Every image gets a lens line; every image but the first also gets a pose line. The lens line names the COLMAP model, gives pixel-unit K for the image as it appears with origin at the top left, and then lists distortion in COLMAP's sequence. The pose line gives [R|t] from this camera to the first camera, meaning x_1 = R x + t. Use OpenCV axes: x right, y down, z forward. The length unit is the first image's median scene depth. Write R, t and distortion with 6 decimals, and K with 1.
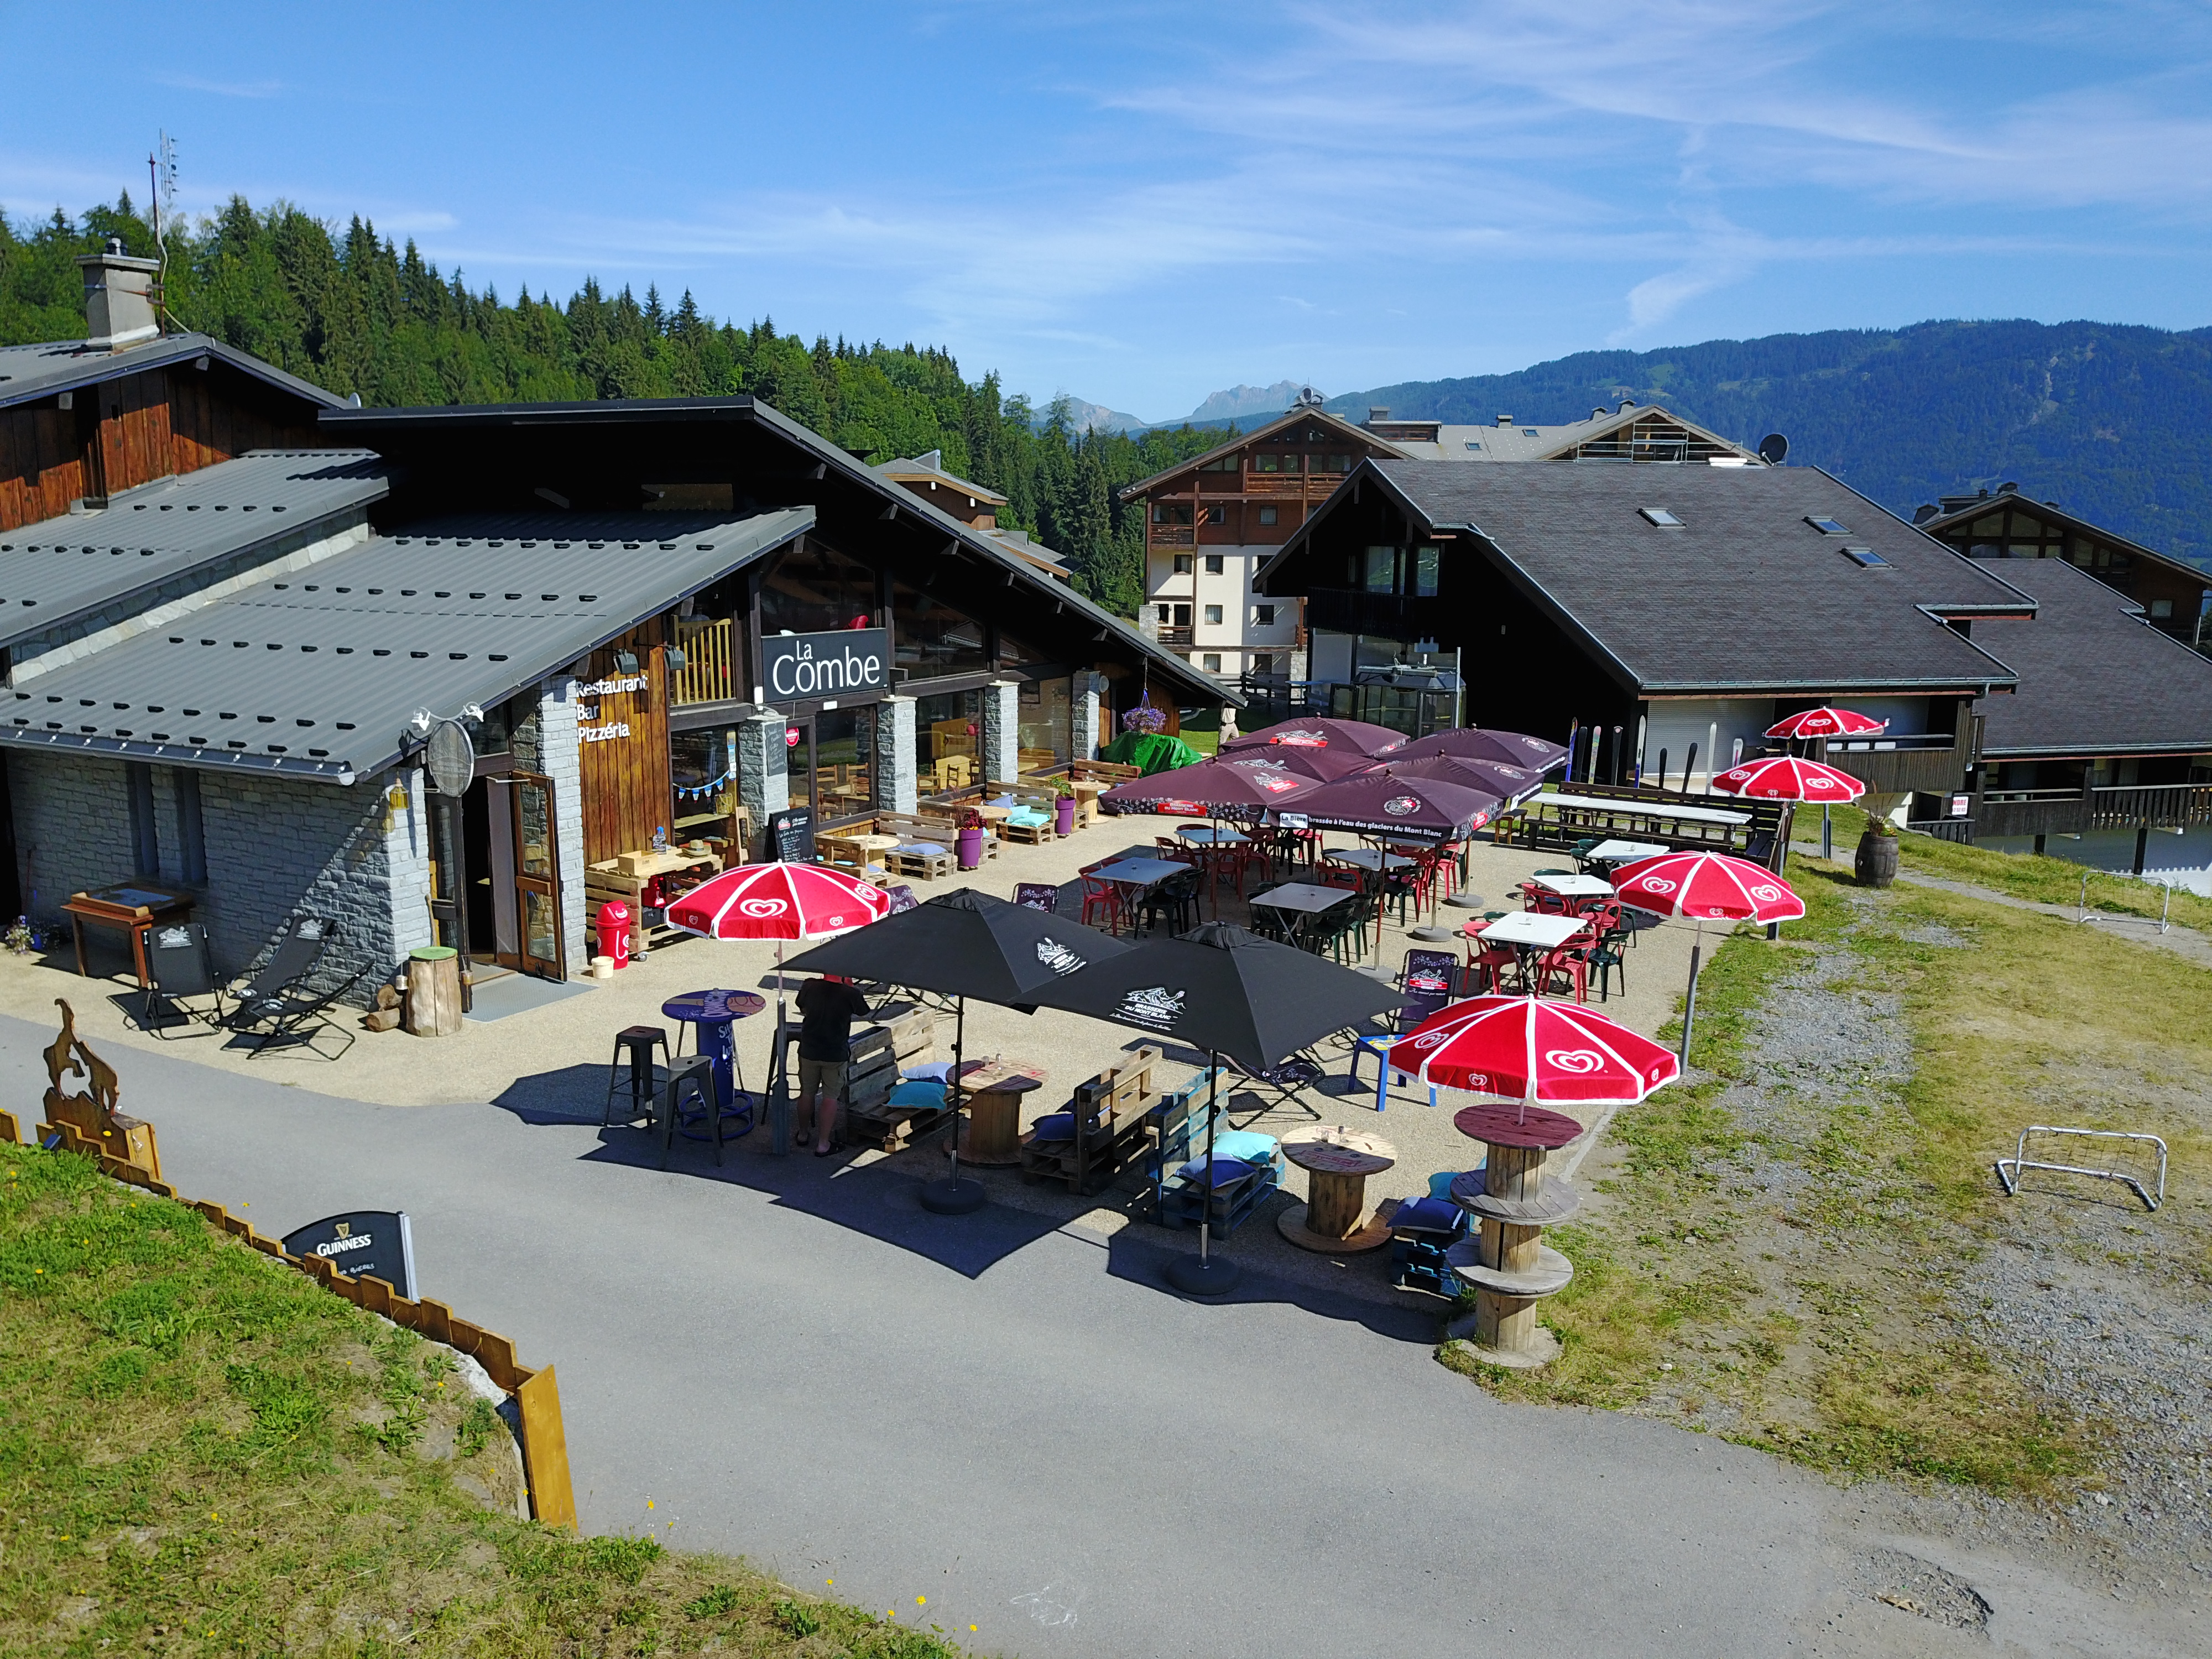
lens RADIAL K [[1665.8, 0, 1104.4], [0, 1665.8, 837.0], [0, 0, 1]] dist [0.007394, 0.001874]
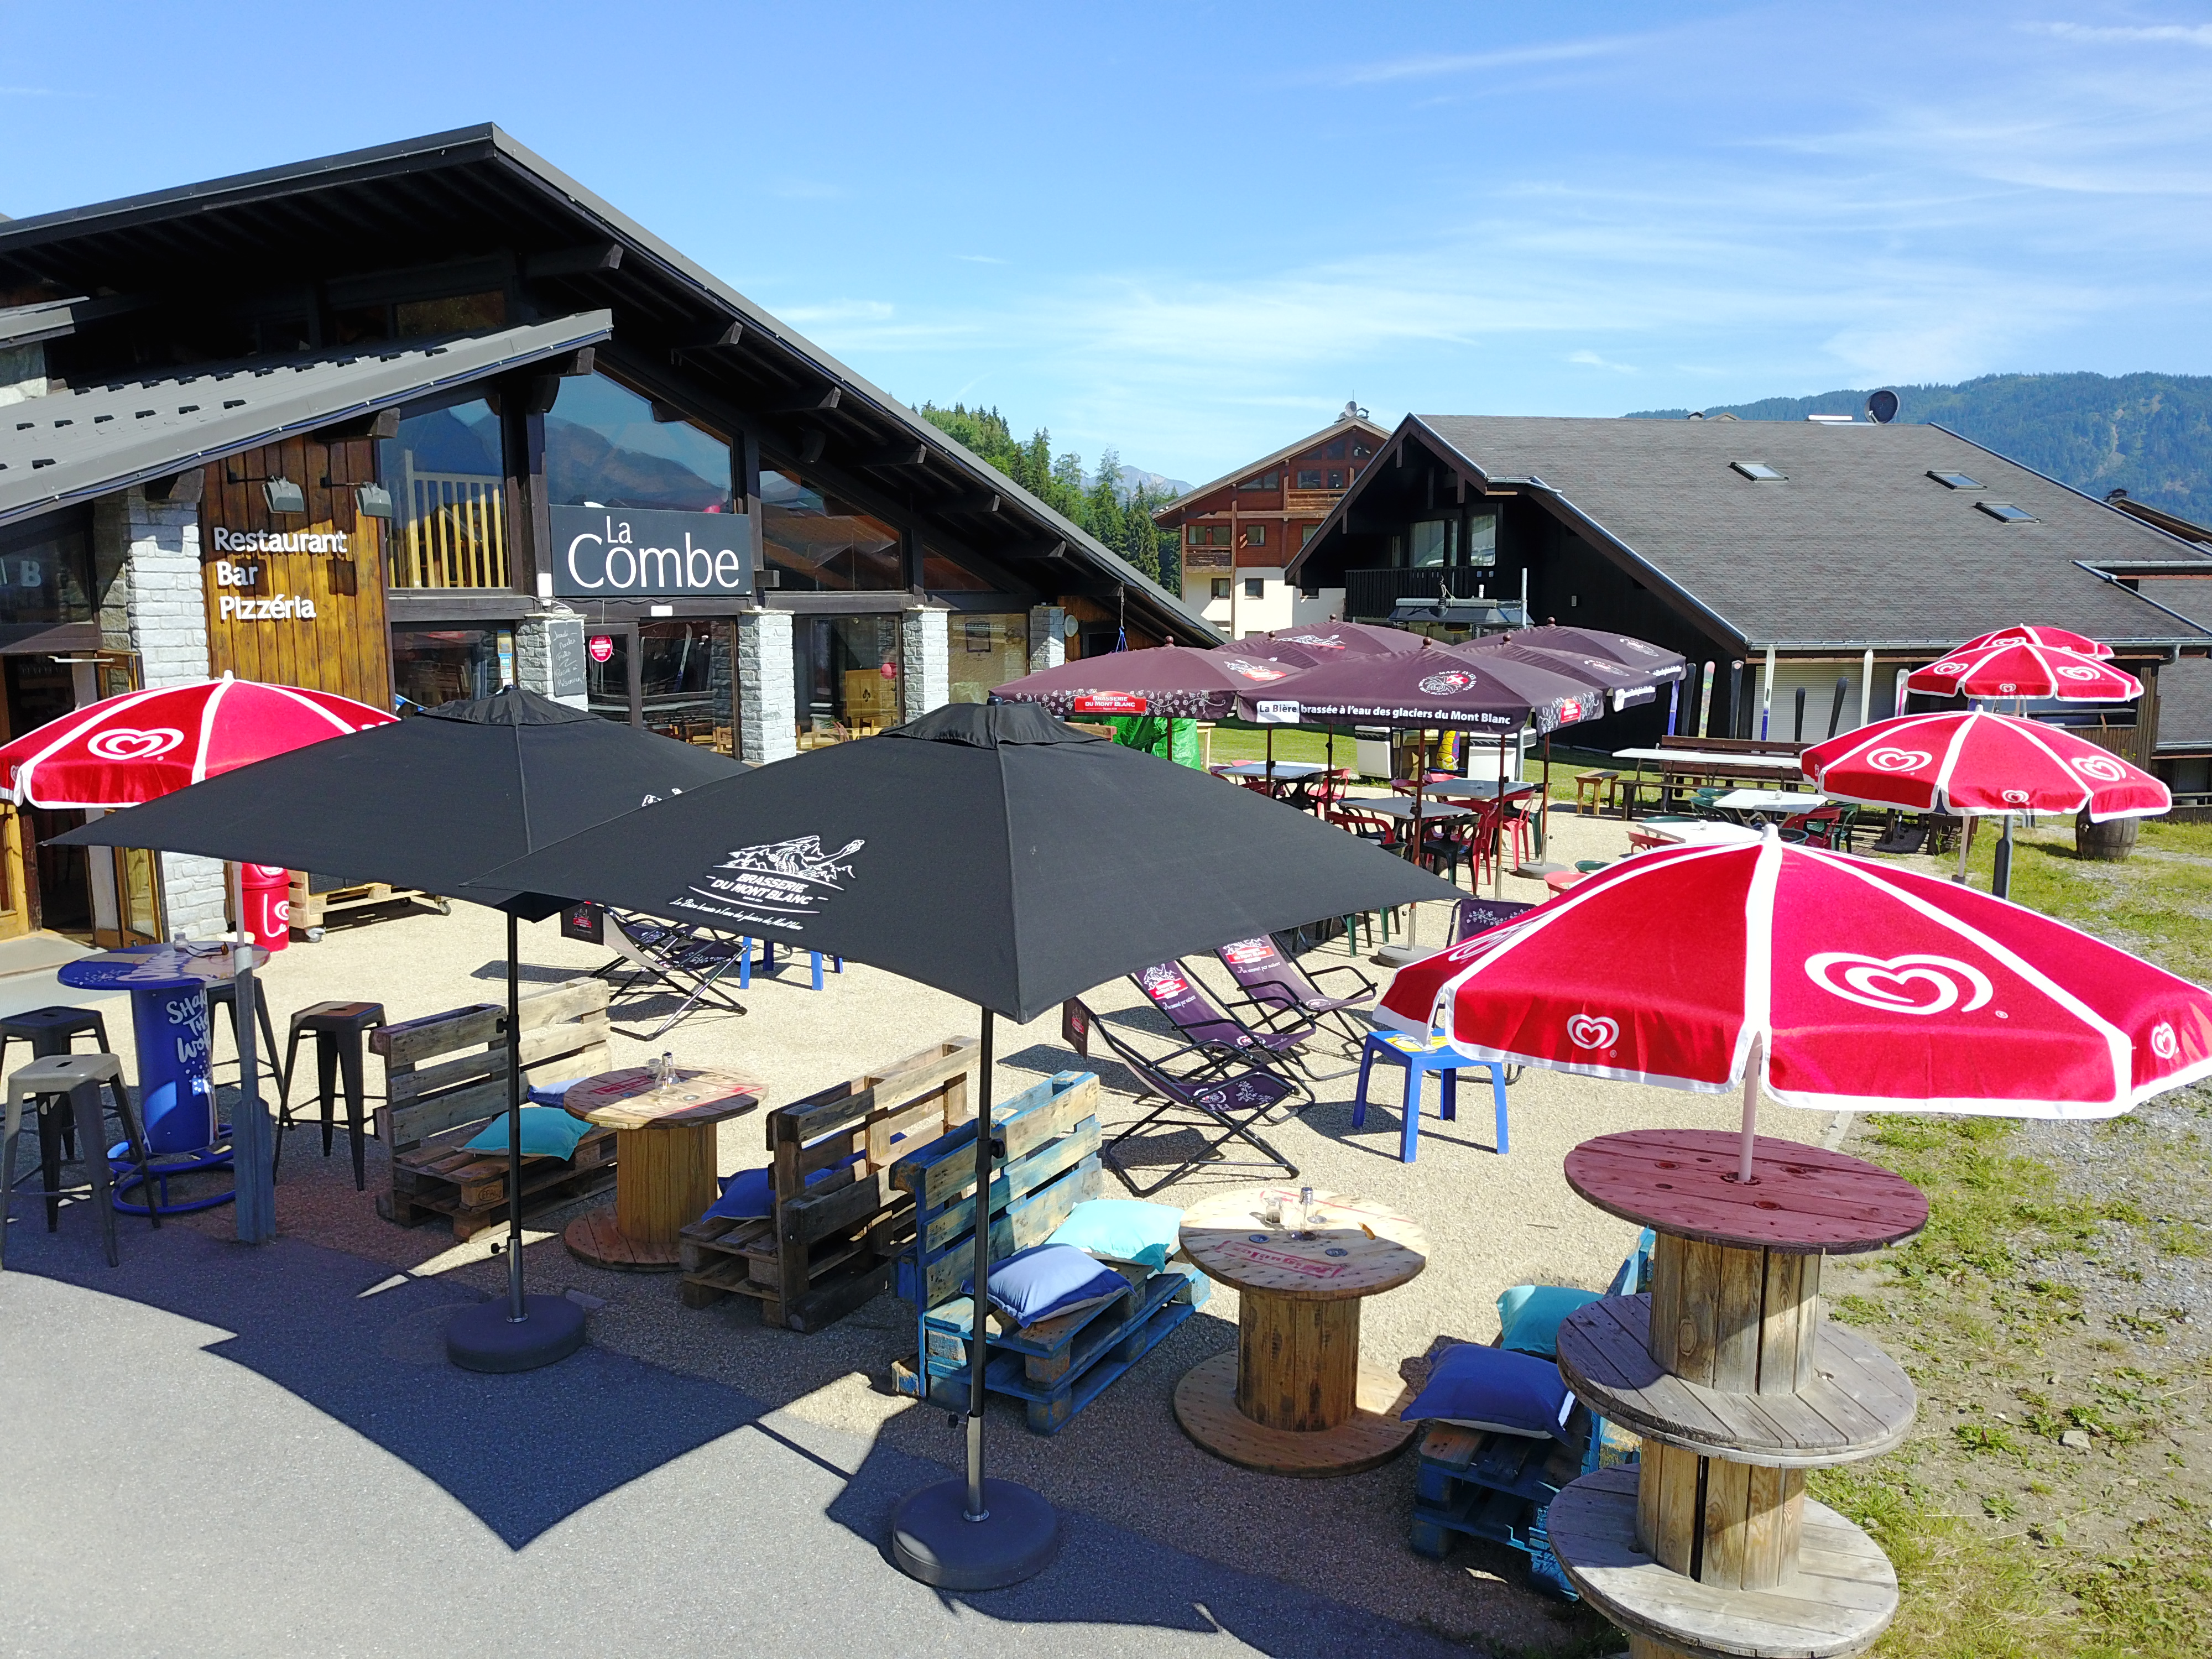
lens RADIAL K [[1665.8, 0, 1103.6], [0, 1665.8, 831.1], [0, 0, 1]] dist [0.007394, 0.001874]
pose [[0.999361, -0.007478, -0.034965, 0.056887], [0.006015, 0.999109, -0.041771, 0.051825], [0.035247, 0.041534, 0.998515, 0.294394]]
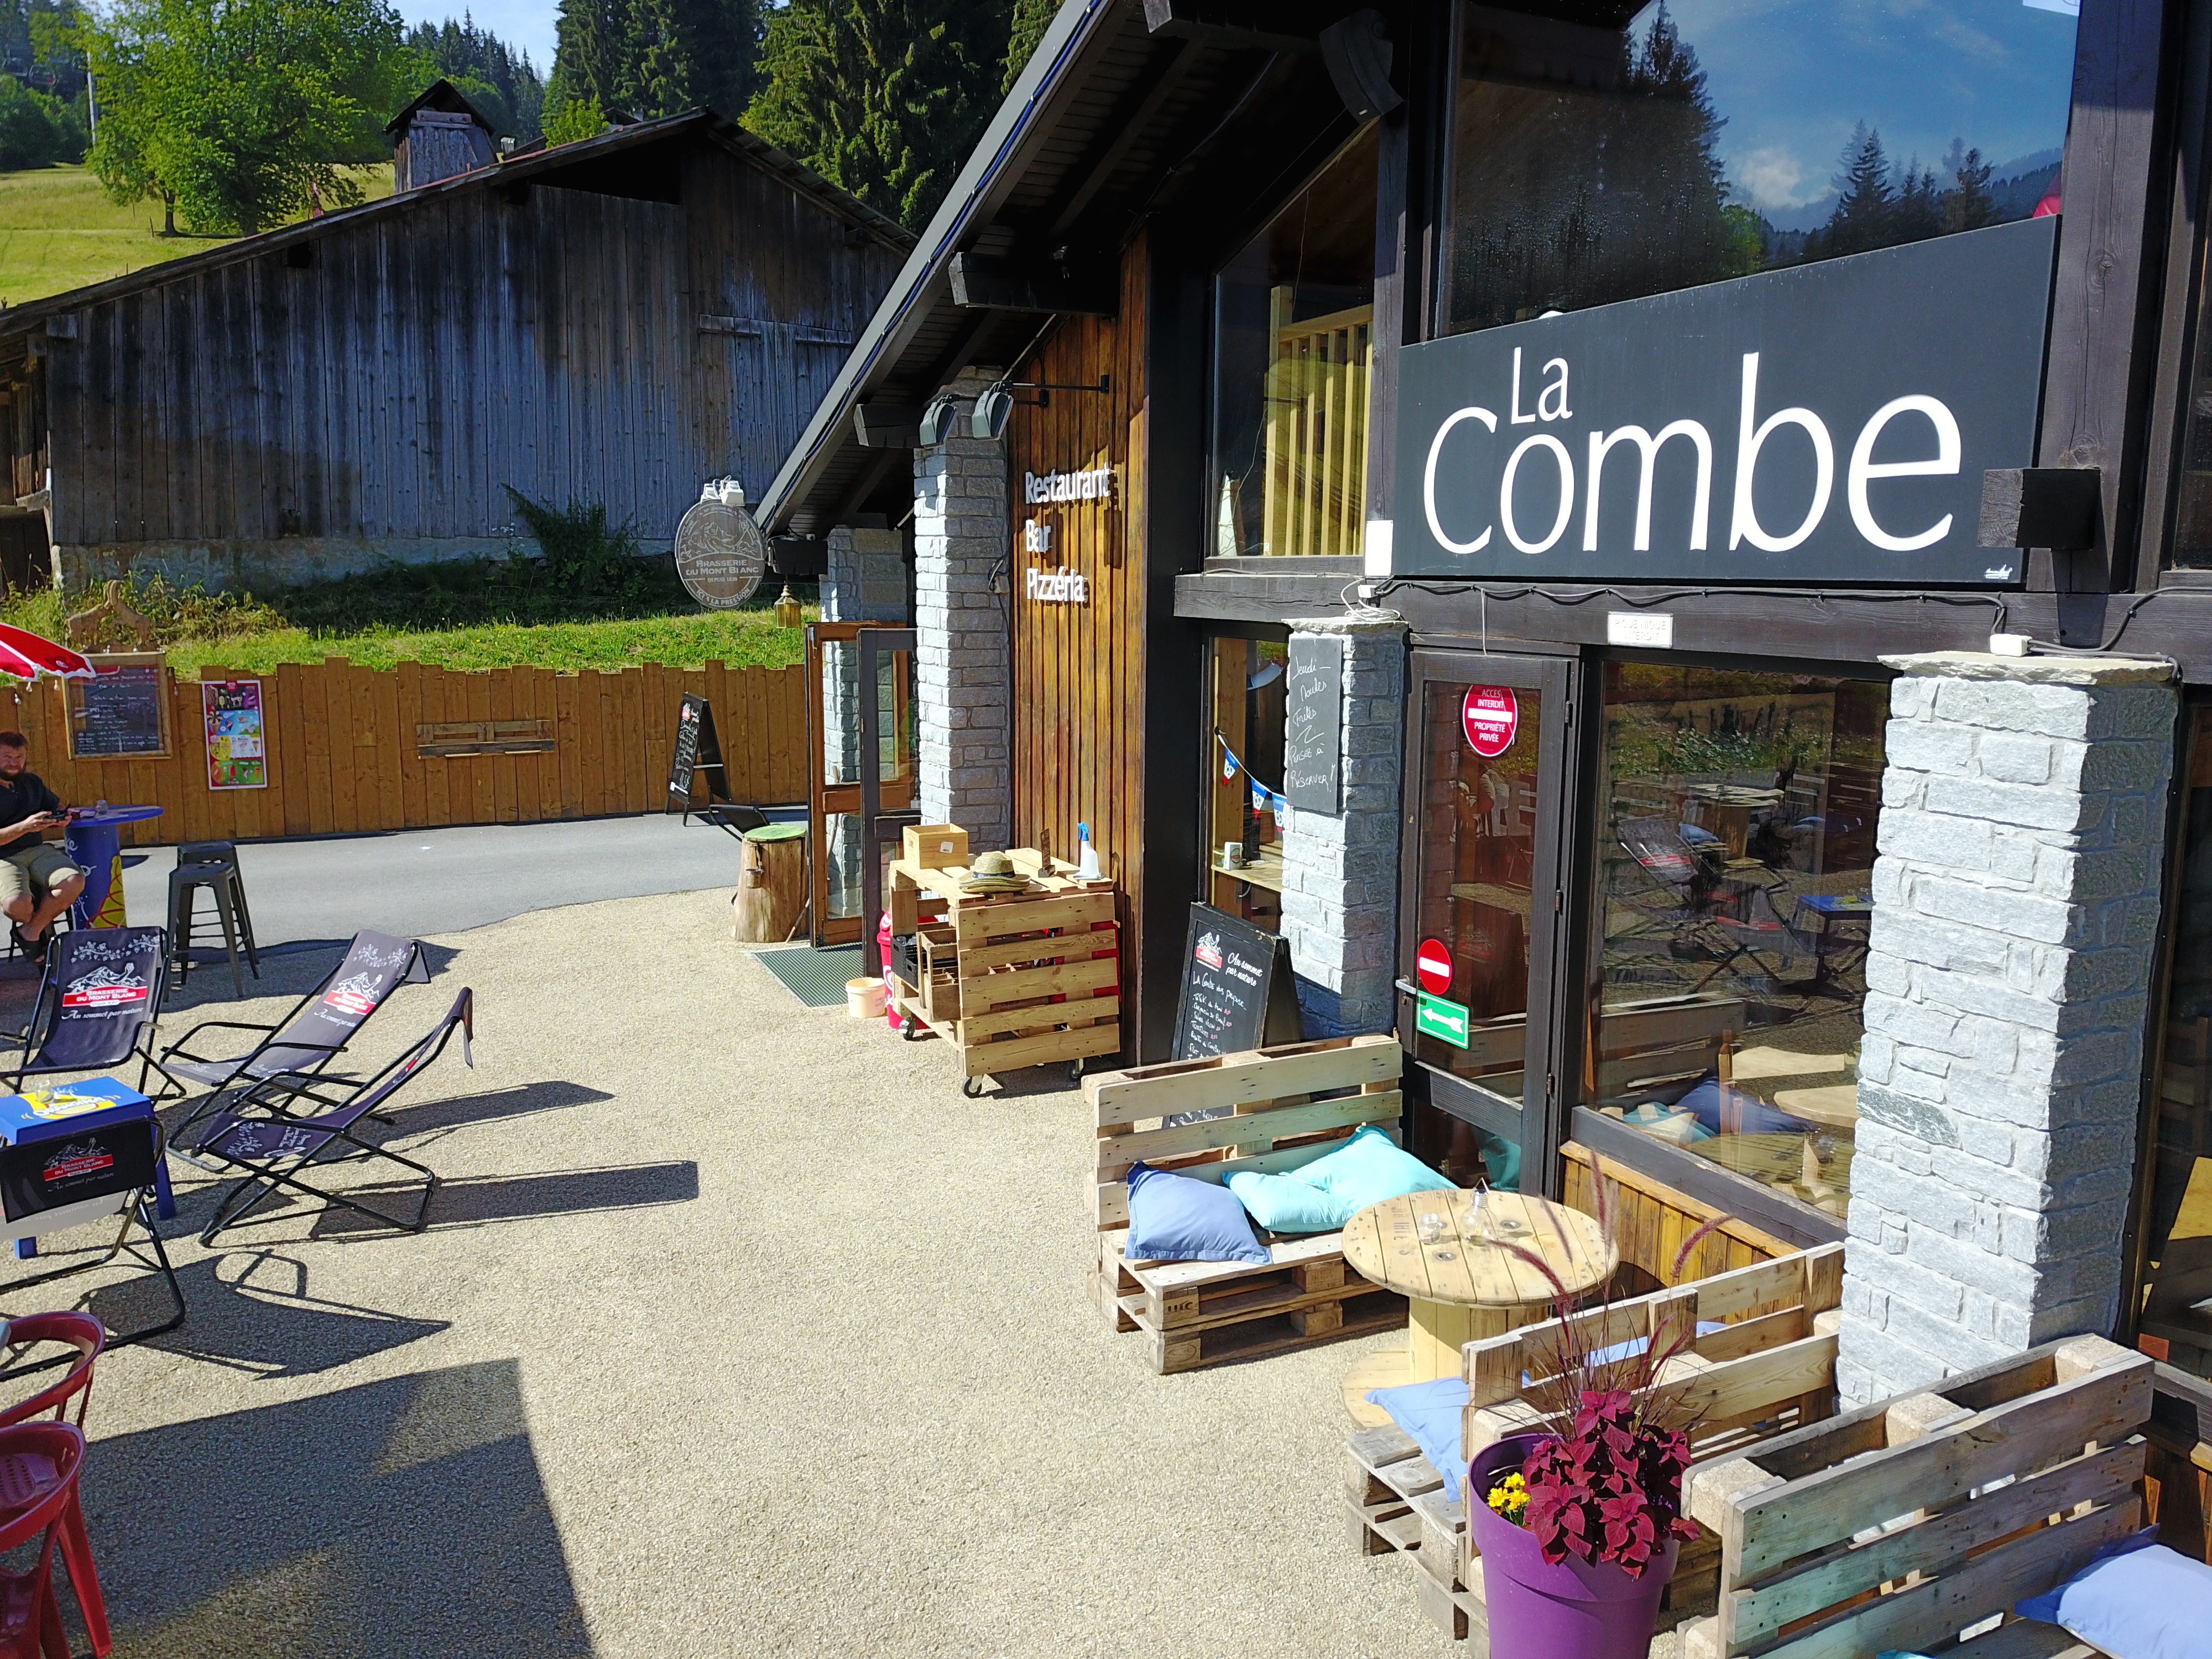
lens RADIAL K [[1665.8, 0, 1104.0], [0, 1665.8, 822.2], [0, 0, 1]] dist [0.007394, 0.001874]
pose [[-0.571795, 0.109317, -0.813081, 0.065563], [-0.167313, 0.954714, 0.246022, -0.102348], [0.803155, 0.276713, -0.527610, 1.122330]]
